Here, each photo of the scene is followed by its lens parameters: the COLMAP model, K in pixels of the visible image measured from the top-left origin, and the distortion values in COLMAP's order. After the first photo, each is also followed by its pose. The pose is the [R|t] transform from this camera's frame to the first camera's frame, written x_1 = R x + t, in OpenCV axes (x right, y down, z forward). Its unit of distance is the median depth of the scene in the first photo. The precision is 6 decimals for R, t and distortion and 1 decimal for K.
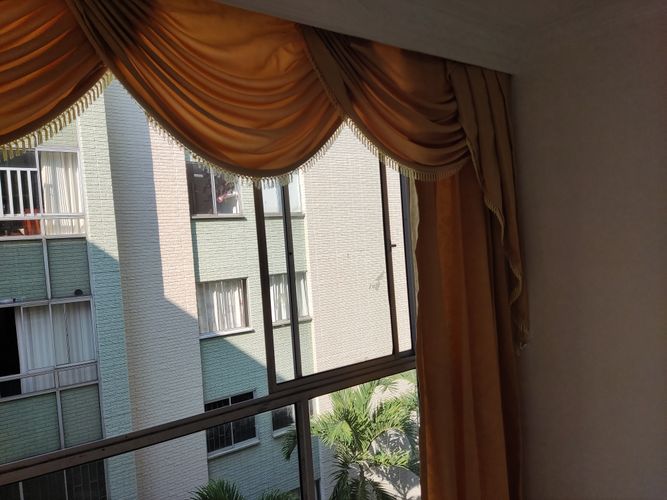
lens RADIAL K [[484.6, 0, 330.3], [0, 484.6, 241.6], [0, 0, 1]] dist [0.085715, -0.149287]
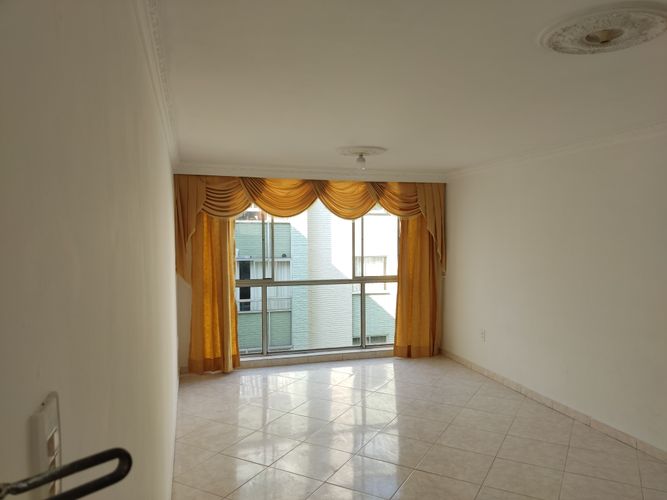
lens RADIAL K [[494.2, 0, 338.0], [0, 494.2, 260.7], [0, 0, 1]] dist [0.121630, -0.164323]
pose [[0.944002, 0.084768, -0.318865, 0.201267], [-0.063757, 0.995084, 0.075784, -0.018649], [0.323721, -0.051211, 0.944766, -0.537887]]
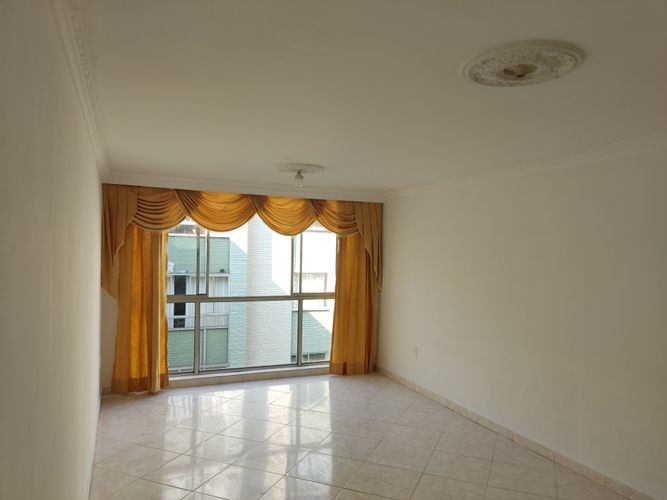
lens RADIAL K [[494.2, 0, 338.0], [0, 494.2, 260.7], [0, 0, 1]] dist [0.121630, -0.164323]
pose [[0.973247, 0.093267, -0.209979, 0.207489], [-0.088183, 0.995542, 0.033470, -0.019151], [0.212165, -0.014058, 0.977133, -0.535774]]
